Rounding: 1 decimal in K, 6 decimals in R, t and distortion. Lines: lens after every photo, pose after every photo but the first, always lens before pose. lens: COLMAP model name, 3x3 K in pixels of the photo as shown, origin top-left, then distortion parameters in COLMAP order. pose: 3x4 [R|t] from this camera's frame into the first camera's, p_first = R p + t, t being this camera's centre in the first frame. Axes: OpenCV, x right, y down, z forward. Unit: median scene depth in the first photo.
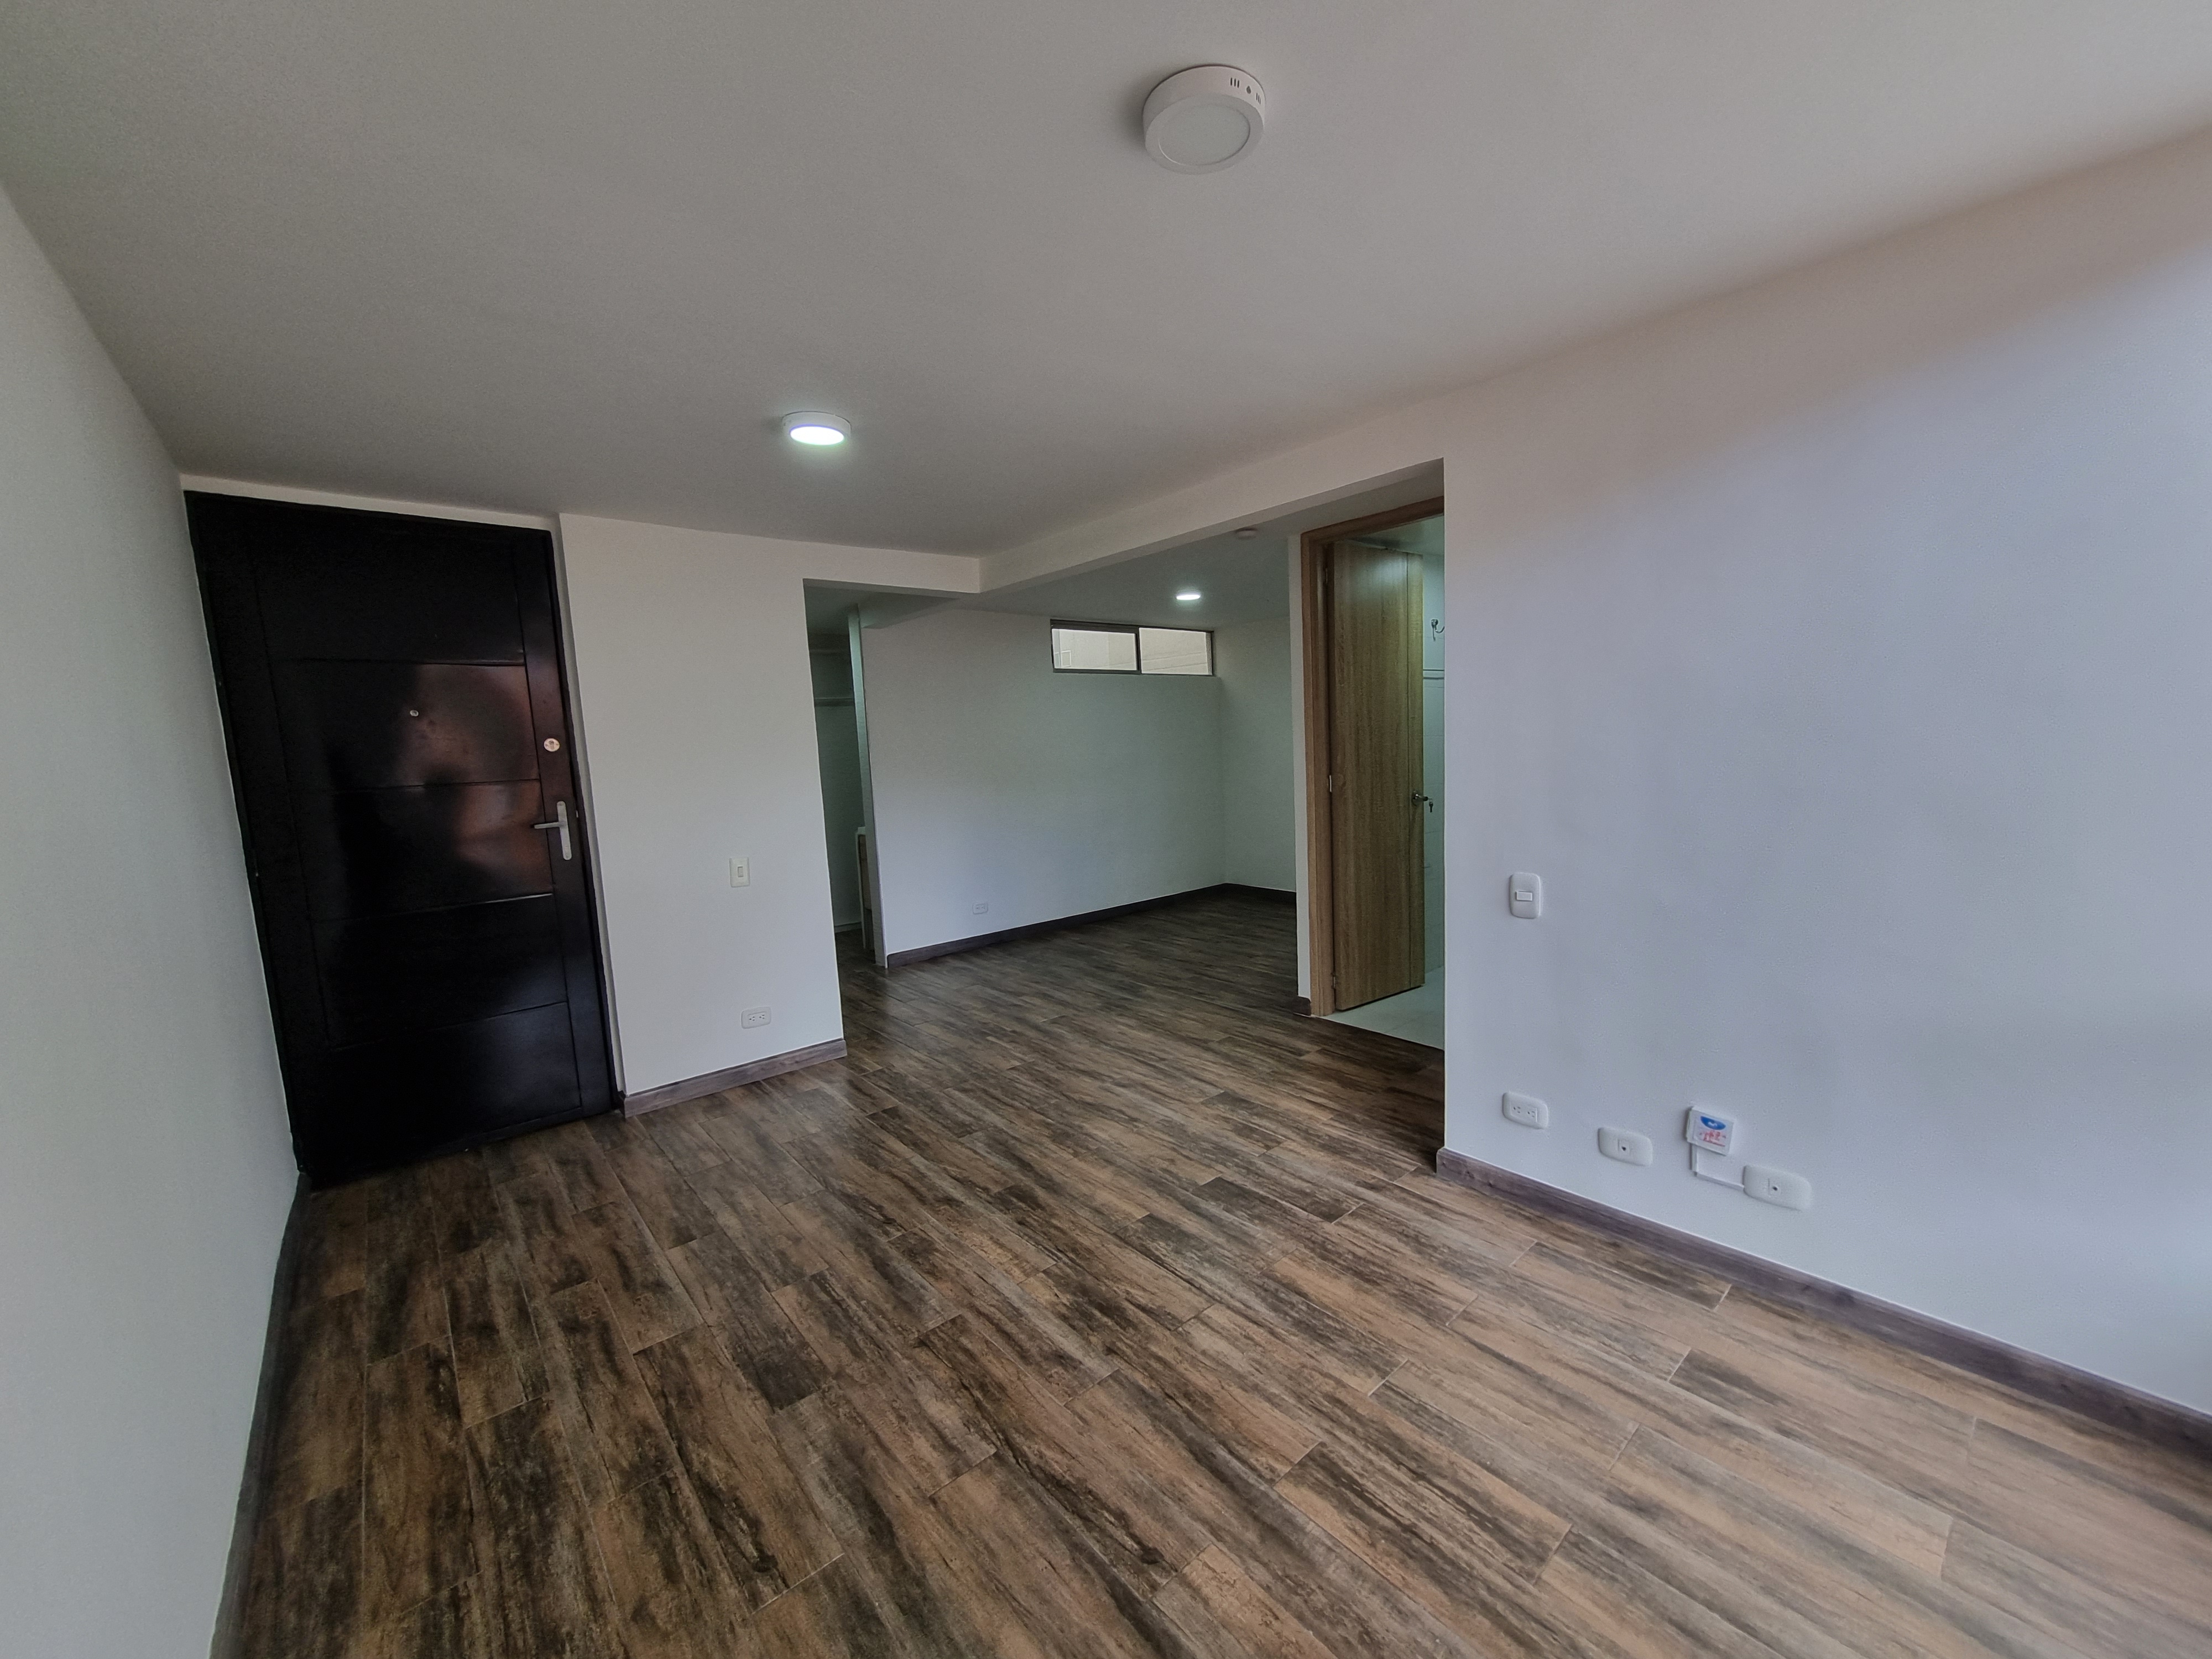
lens RADIAL K [[870.3, 0, 1129.4], [0, 870.3, 837.8], [0, 0, 1]] dist [0.000178, 0.000343]
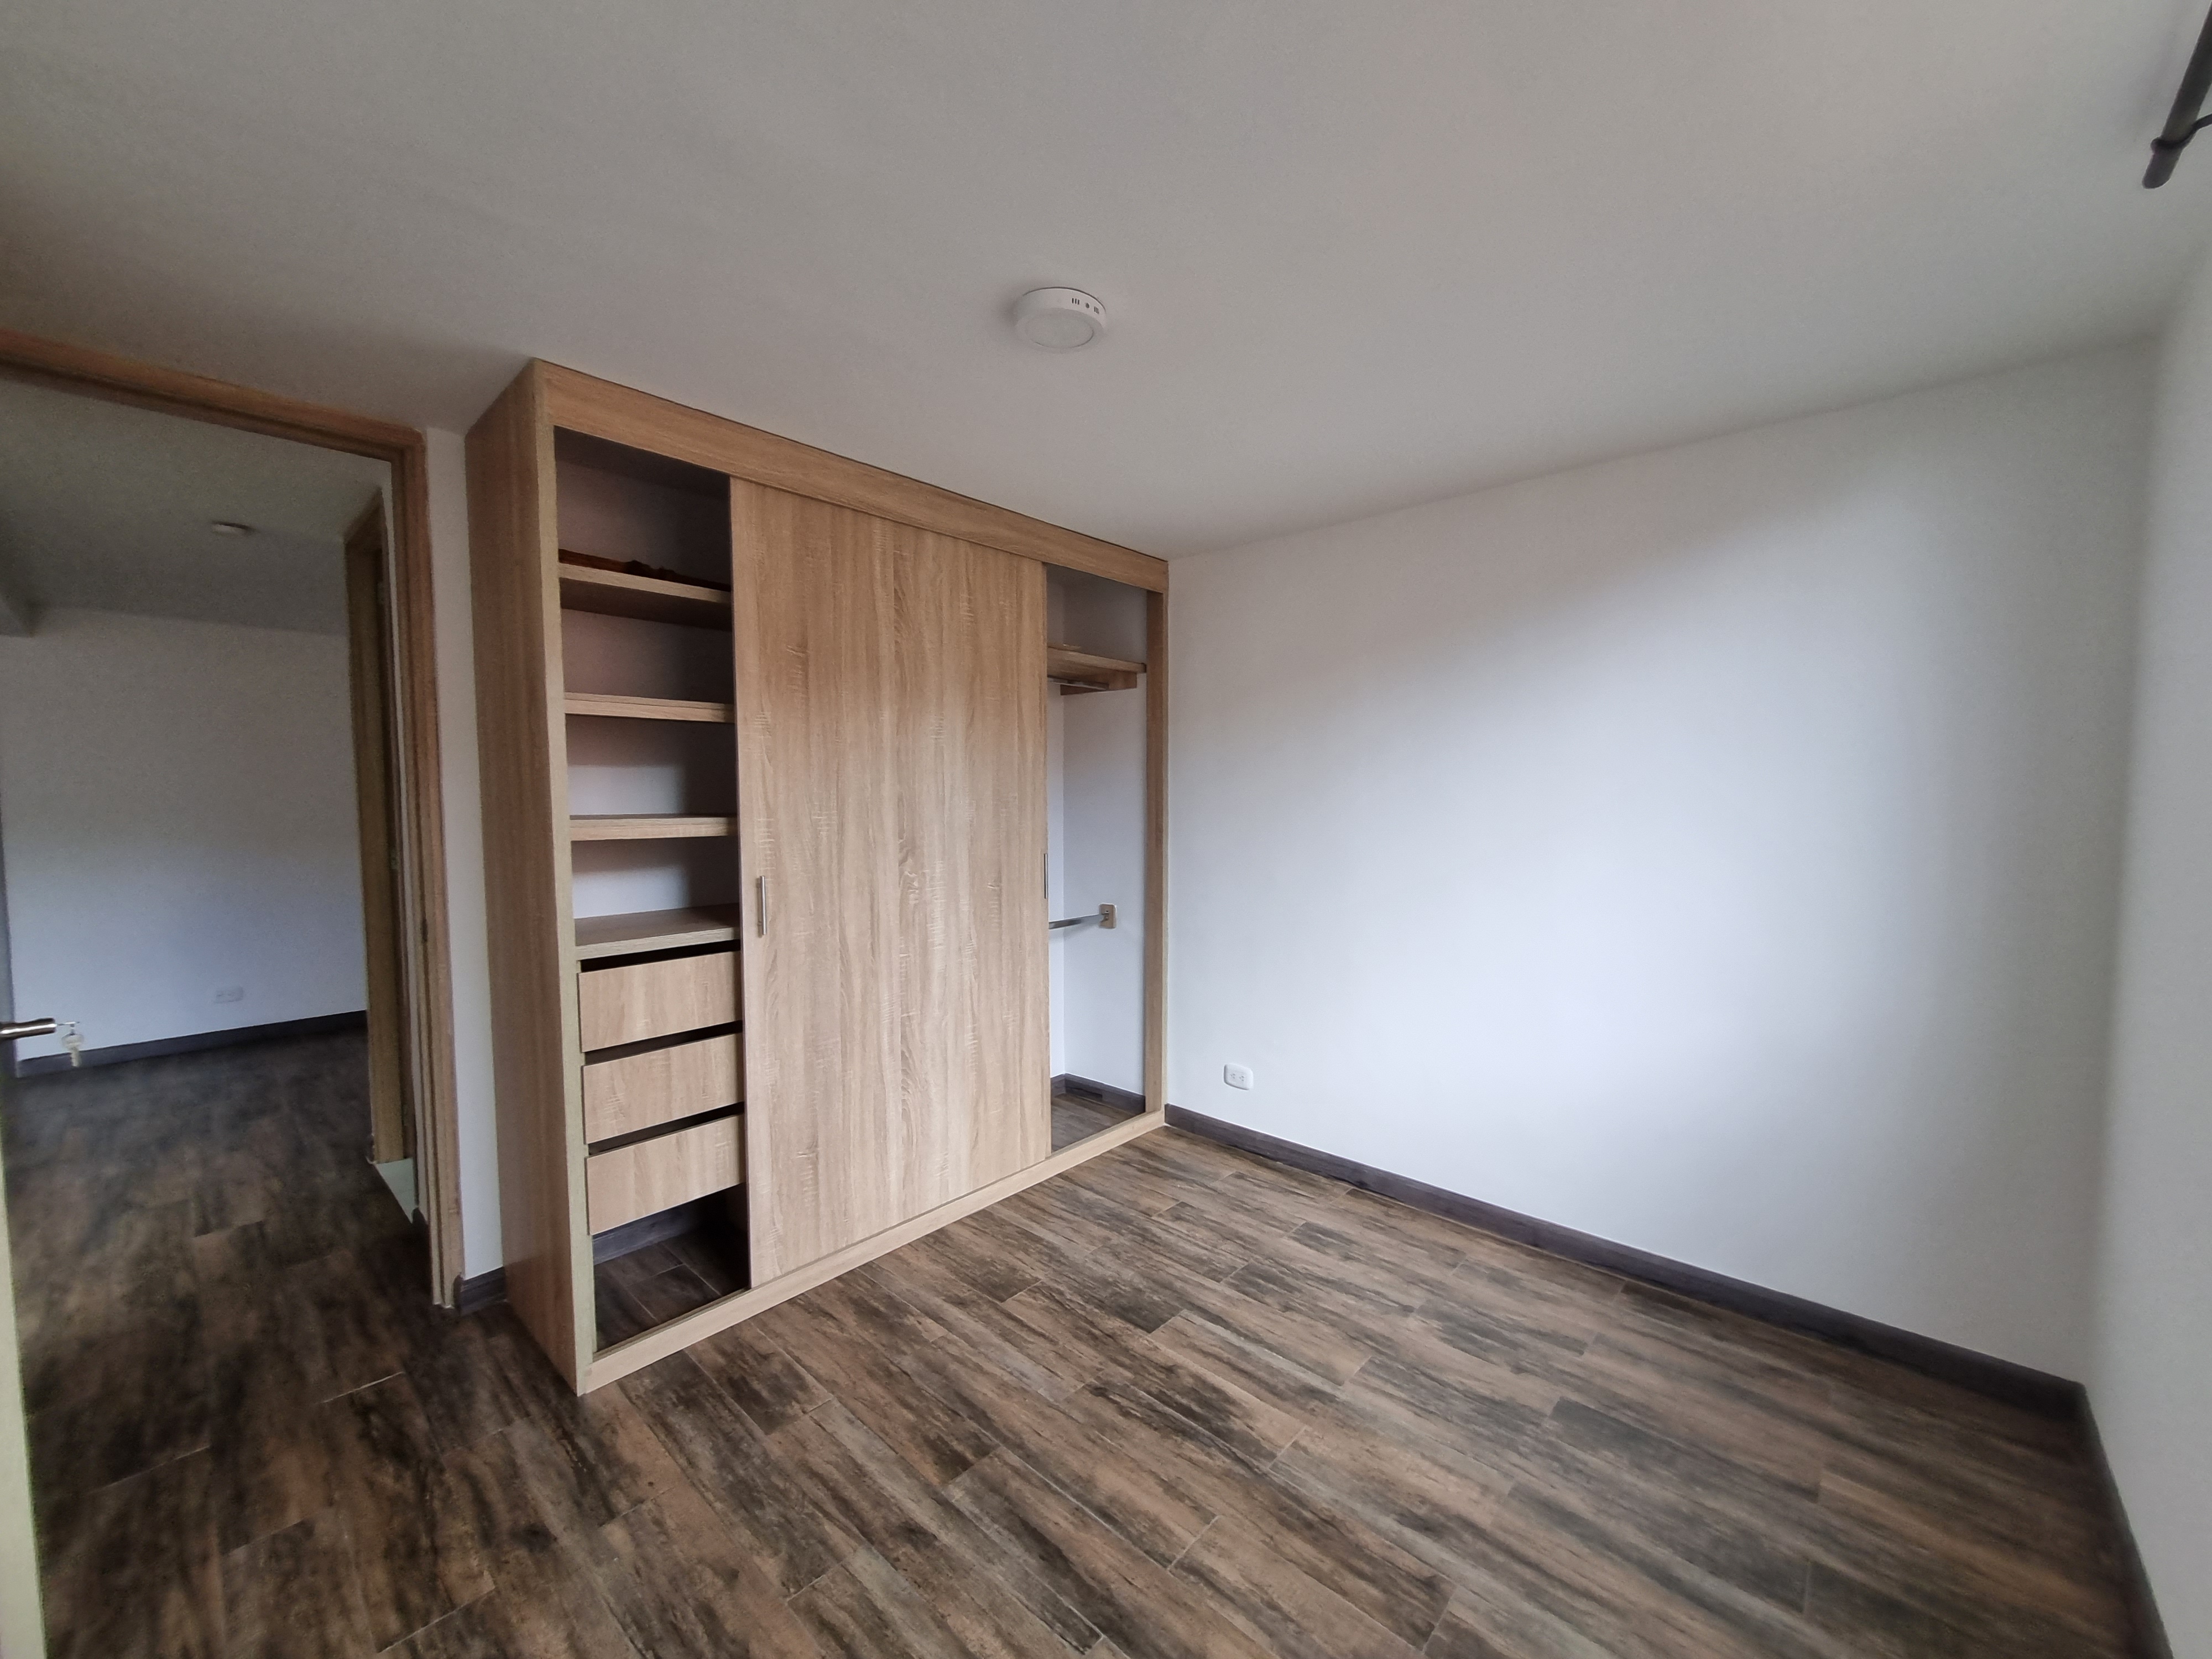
lens RADIAL K [[870.3, 0, 1129.4], [0, 870.3, 837.8], [0, 0, 1]] dist [0.000178, 0.000343]
pose [[0.991168, 0.041042, 0.126100, 0.946817], [-0.031967, 0.996807, -0.073167, -0.053432], [-0.128700, 0.068490, 0.989316, 0.186104]]
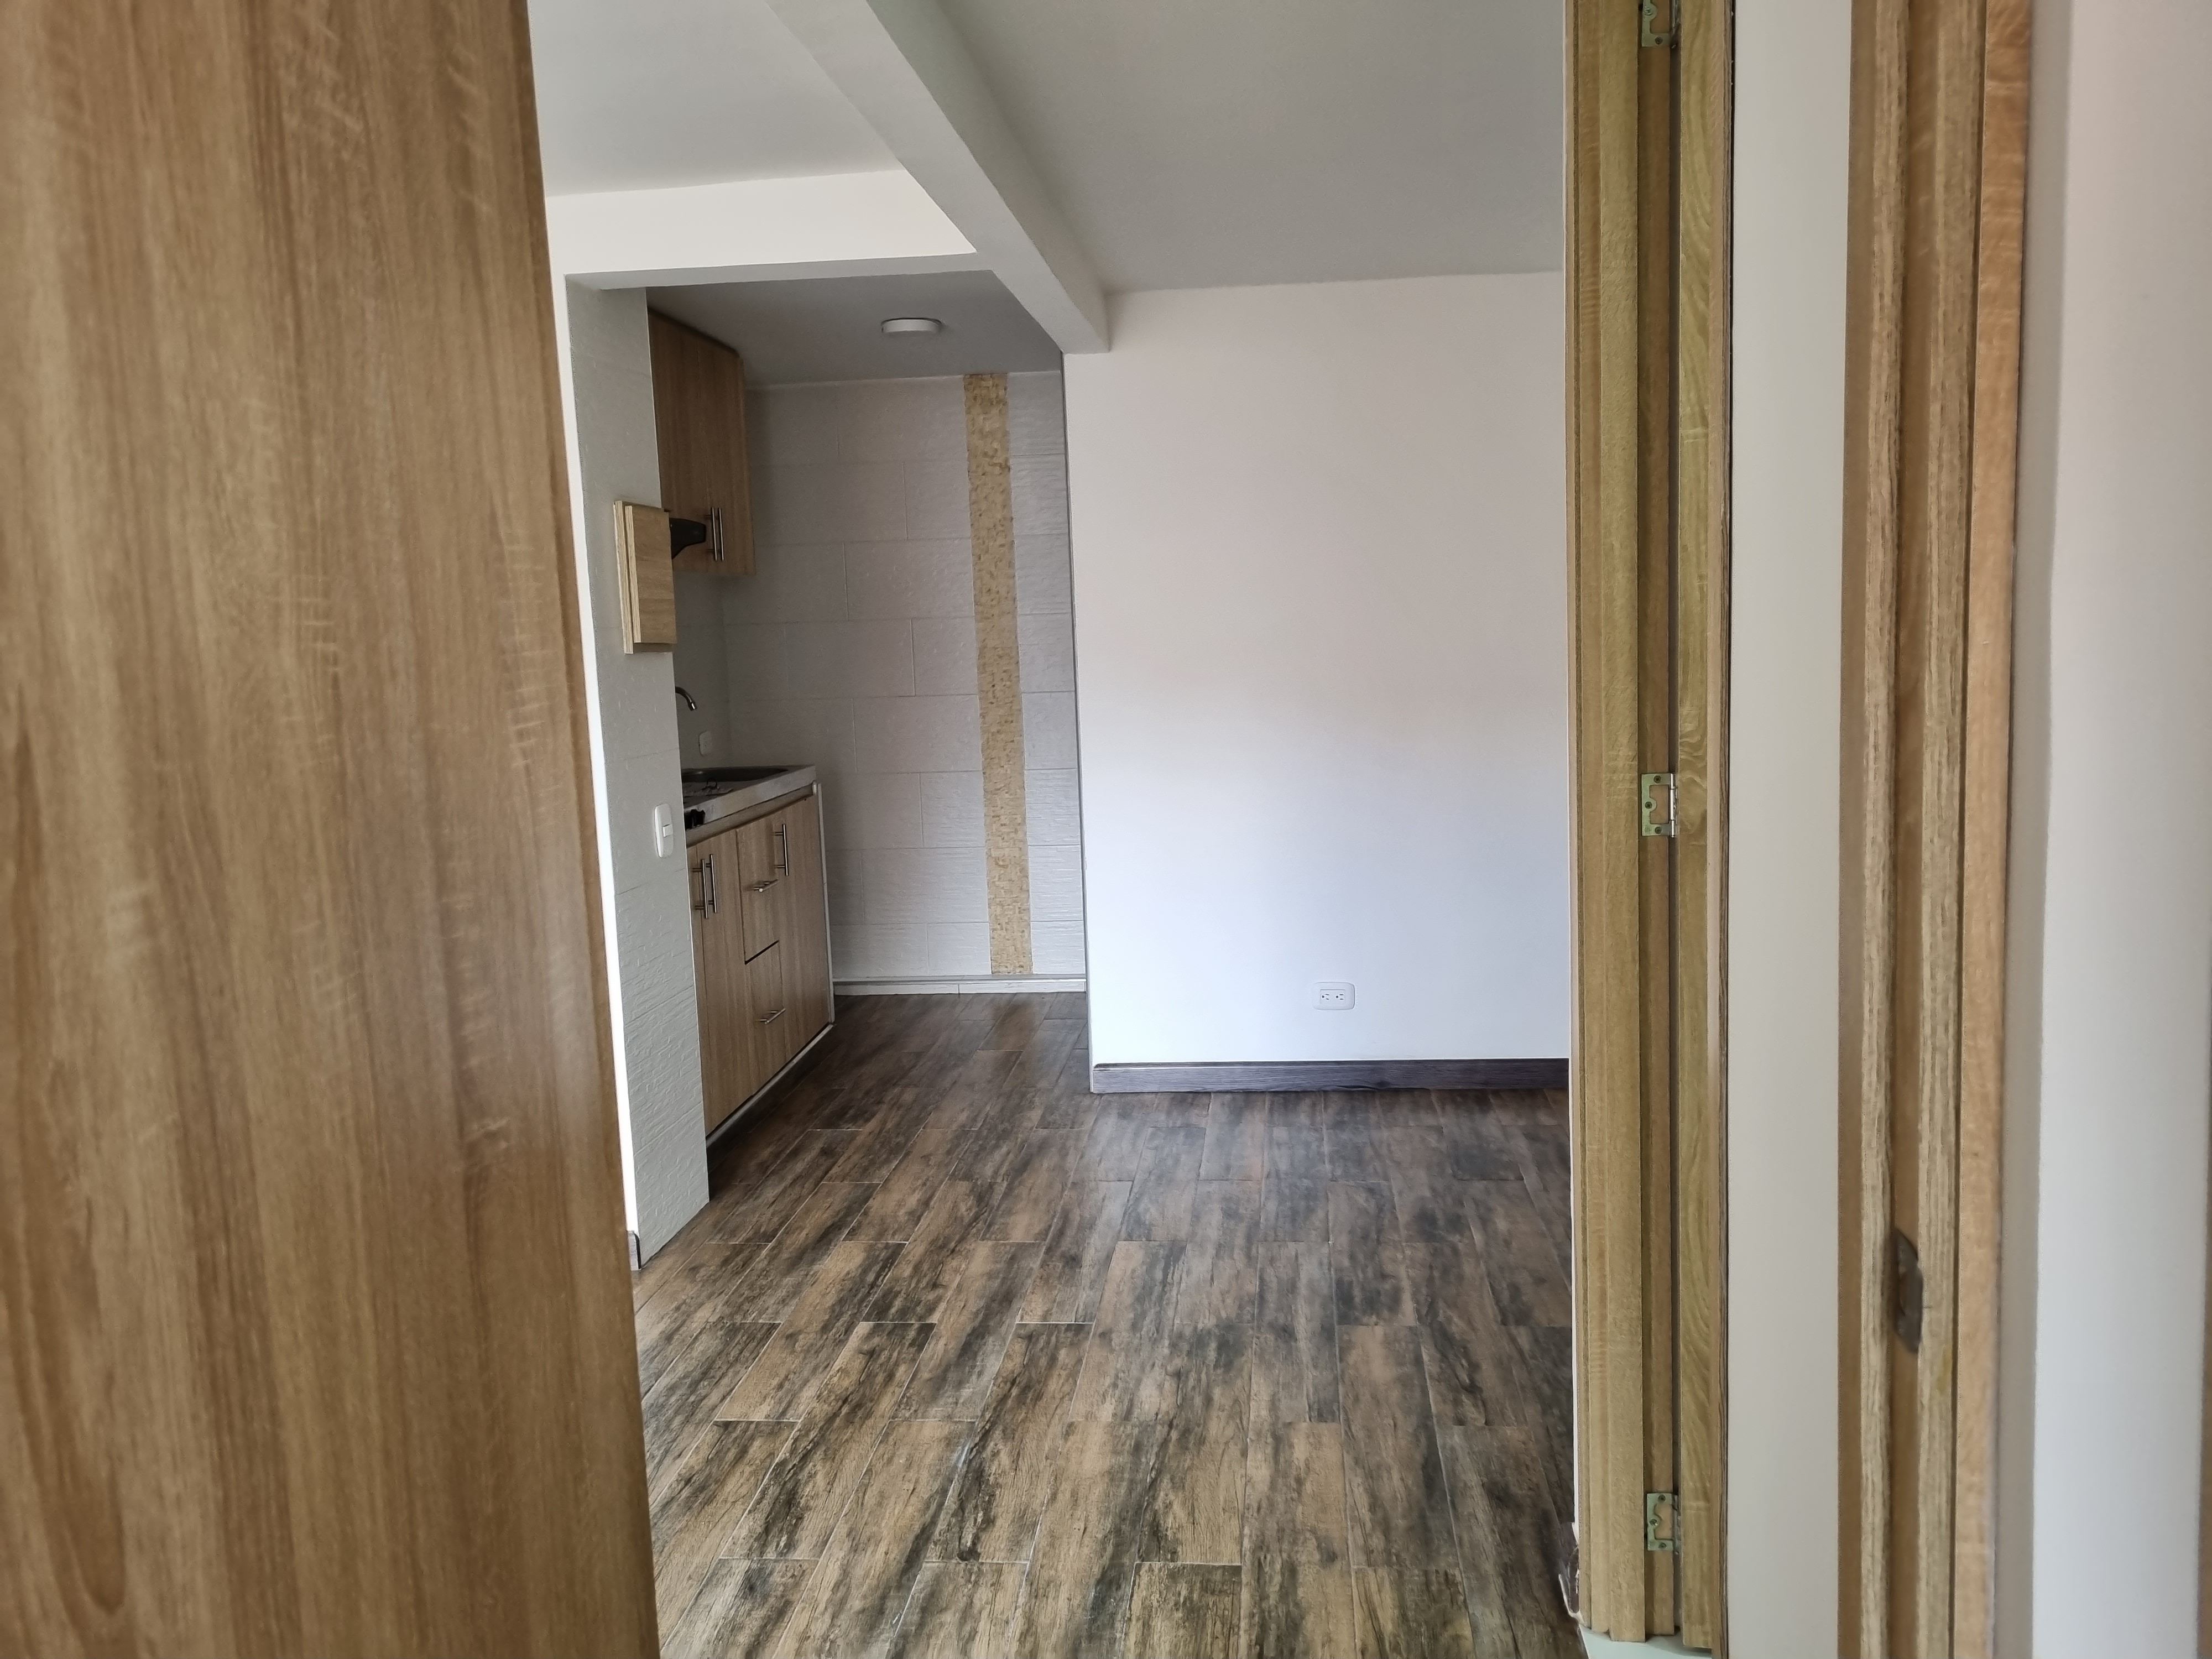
lens RADIAL K [[1687.4, 0, 1131.1], [0, 1687.4, 824.3], [0, 0, 1]] dist [0.038054, -0.033493]
pose [[0.690153, 0.106069, -0.715848, 0.597153], [-0.074822, 0.994357, 0.075199, -0.099179], [0.719785, 0.001662, 0.694195, 0.648142]]
